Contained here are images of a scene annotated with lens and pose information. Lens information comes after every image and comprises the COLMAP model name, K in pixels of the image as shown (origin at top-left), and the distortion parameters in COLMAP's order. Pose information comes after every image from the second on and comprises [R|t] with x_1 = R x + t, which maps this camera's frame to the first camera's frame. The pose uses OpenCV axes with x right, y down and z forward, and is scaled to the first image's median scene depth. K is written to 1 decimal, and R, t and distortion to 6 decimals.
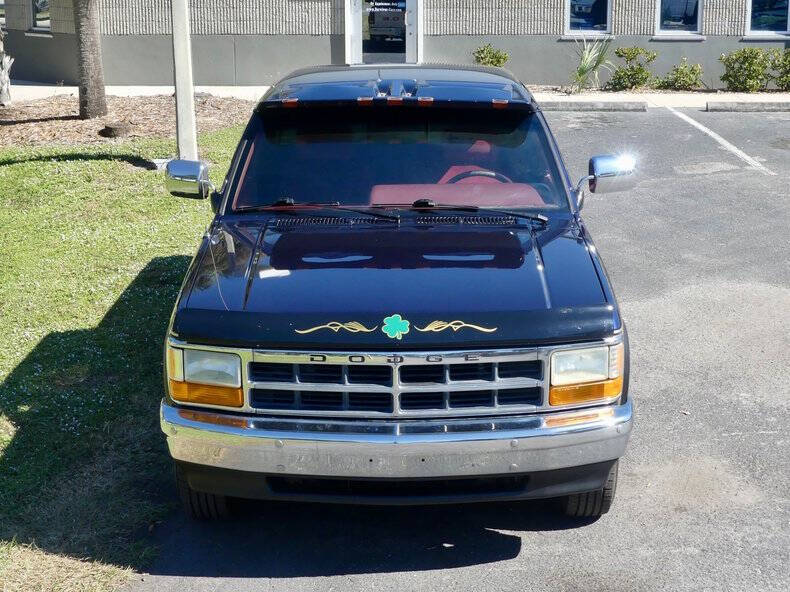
lens RADIAL K [[1388.8, 0, 397.6], [0, 1388.8, 314.9], [0, 0, 1]] dist [0.016750, -0.064892]
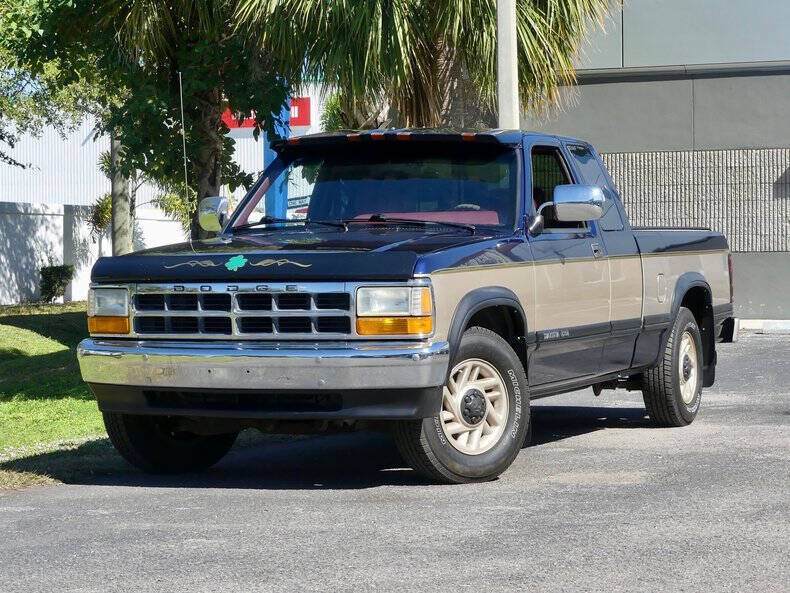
lens RADIAL K [[2173.4, 0, 395.0], [0, 2173.4, 296.5], [0, 0, 1]] dist [0.095912, -0.490683]
pose [[0.925762, 0.004031, -0.378086, 0.849210], [-0.090663, 0.973139, -0.211617, 0.428362], [0.367077, 0.230185, 0.901260, -0.674018]]
